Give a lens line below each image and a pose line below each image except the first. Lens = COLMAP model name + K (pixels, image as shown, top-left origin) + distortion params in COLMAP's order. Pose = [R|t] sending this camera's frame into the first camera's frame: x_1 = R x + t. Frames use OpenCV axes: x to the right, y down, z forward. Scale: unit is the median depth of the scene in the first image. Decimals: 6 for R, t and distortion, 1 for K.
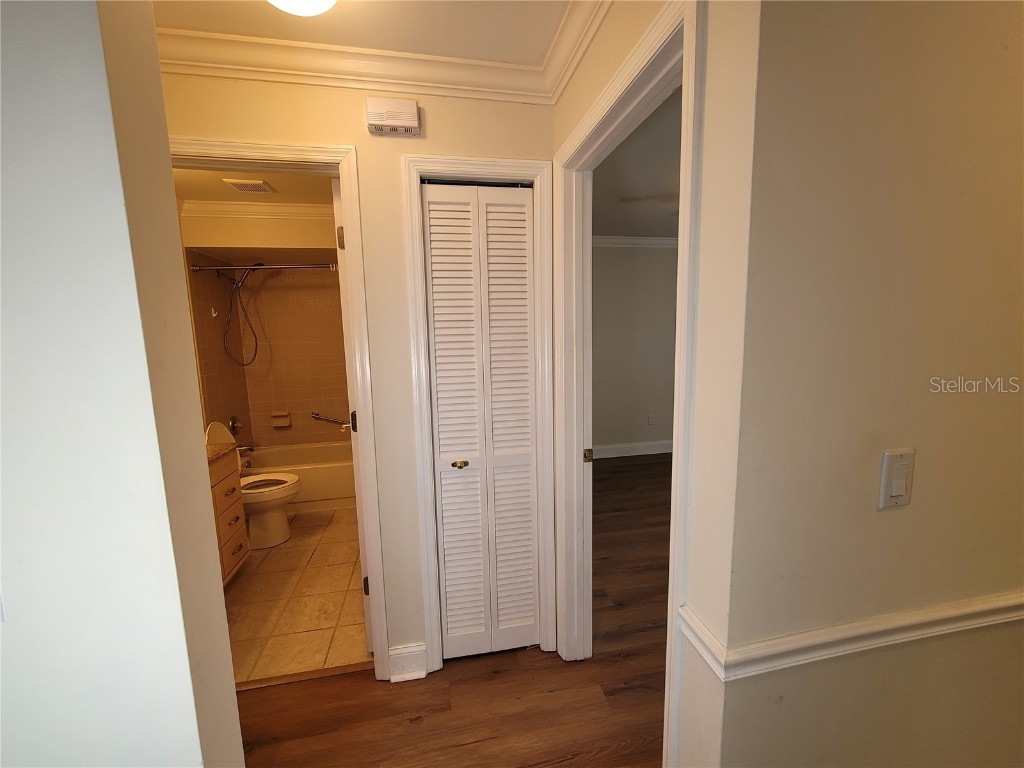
lens RADIAL K [[416.4, 0, 513.3], [0, 416.4, 384.5], [0, 0, 1]] dist [-0.001413, -0.001015]
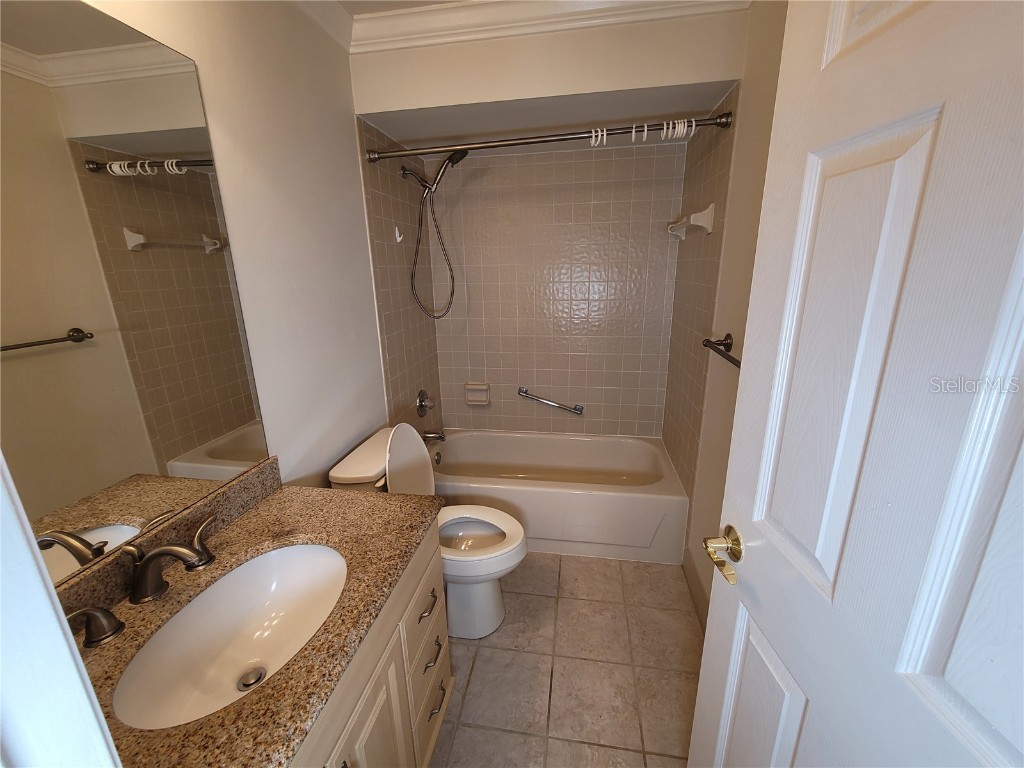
lens RADIAL K [[416.4, 0, 512.4], [0, 416.4, 383.8], [0, 0, 1]] dist [-0.001413, -0.001015]
pose [[0.935550, 0.096584, -0.339731, -0.331417], [-0.046310, 0.987124, 0.153106, -0.055634], [0.350144, -0.127506, 0.927977, 0.459030]]
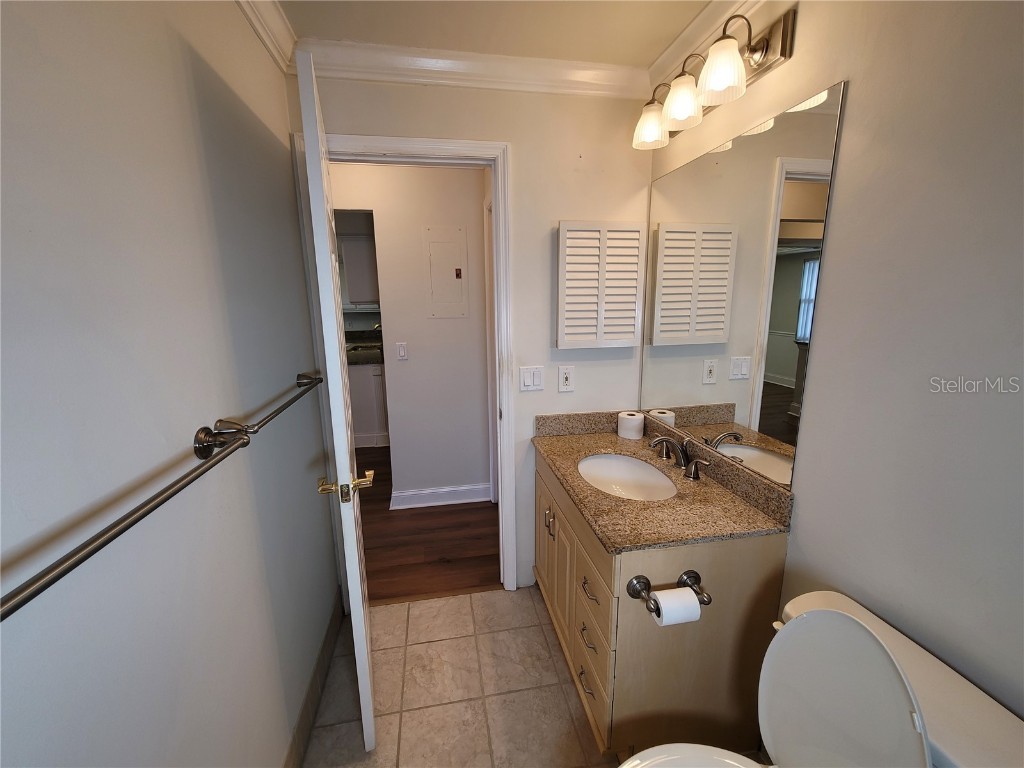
lens RADIAL K [[416.4, 0, 509.4], [0, 416.4, 385.0], [0, 0, 1]] dist [-0.001413, -0.001015]
pose [[-0.999251, 0.032355, 0.021221, -0.440629], [0.037539, 0.943595, 0.328967, -0.134510], [-0.009380, 0.329518, -0.944103, 1.064490]]
